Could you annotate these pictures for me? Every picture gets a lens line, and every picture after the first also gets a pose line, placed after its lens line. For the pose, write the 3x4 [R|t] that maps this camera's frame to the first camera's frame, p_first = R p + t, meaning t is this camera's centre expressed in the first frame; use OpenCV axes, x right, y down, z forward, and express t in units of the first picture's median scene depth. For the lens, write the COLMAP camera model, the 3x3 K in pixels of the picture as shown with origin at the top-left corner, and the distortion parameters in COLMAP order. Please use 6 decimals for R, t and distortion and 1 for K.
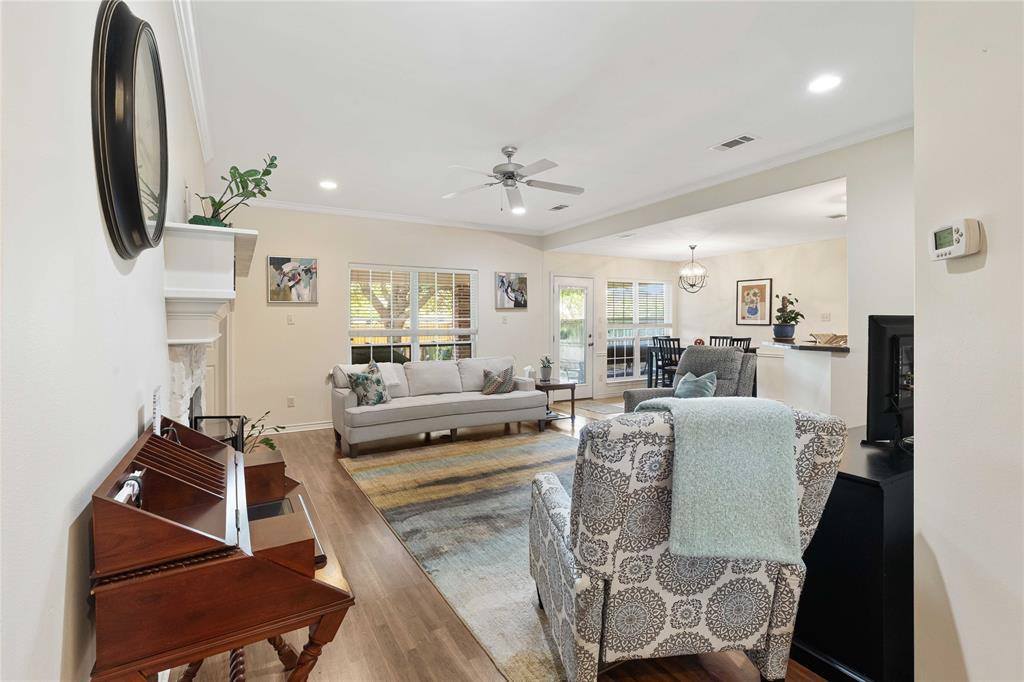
lens RADIAL K [[475.7, 0, 508.8], [0, 475.7, 337.9], [0, 0, 1]] dist [0.005548, 0.000455]
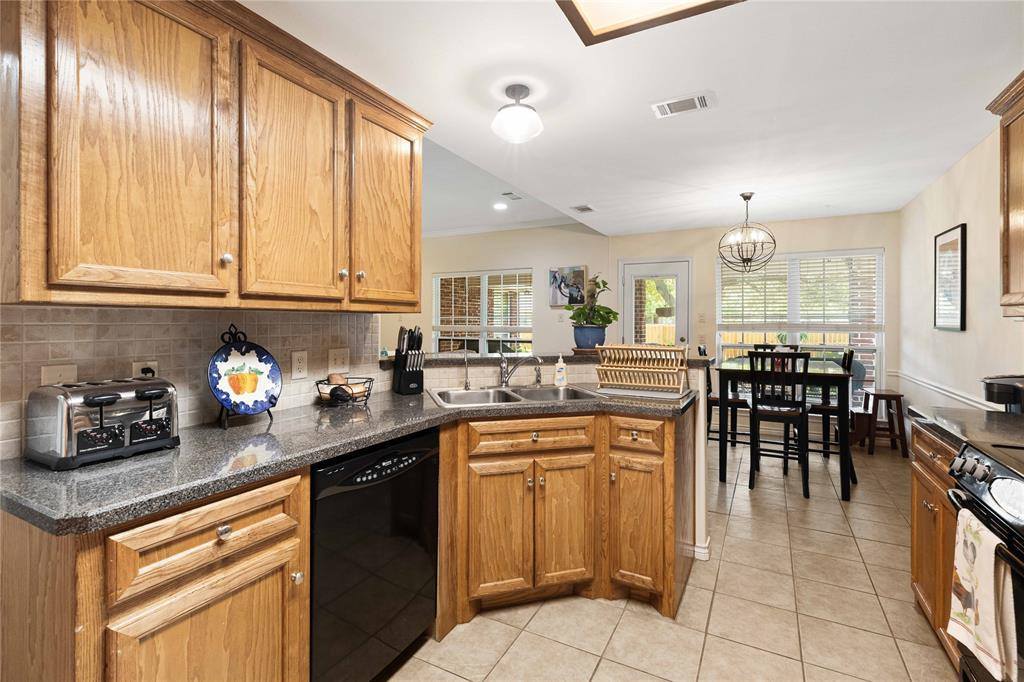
lens RADIAL K [[475.7, 0, 512.2], [0, 475.7, 322.2], [0, 0, 1]] dist [0.005548, 0.000455]
pose [[0.514909, 0.007966, -0.857208, 0.773023], [-0.032269, 0.999428, -0.010095, -0.017755], [0.856637, 0.032859, 0.514872, 0.456070]]
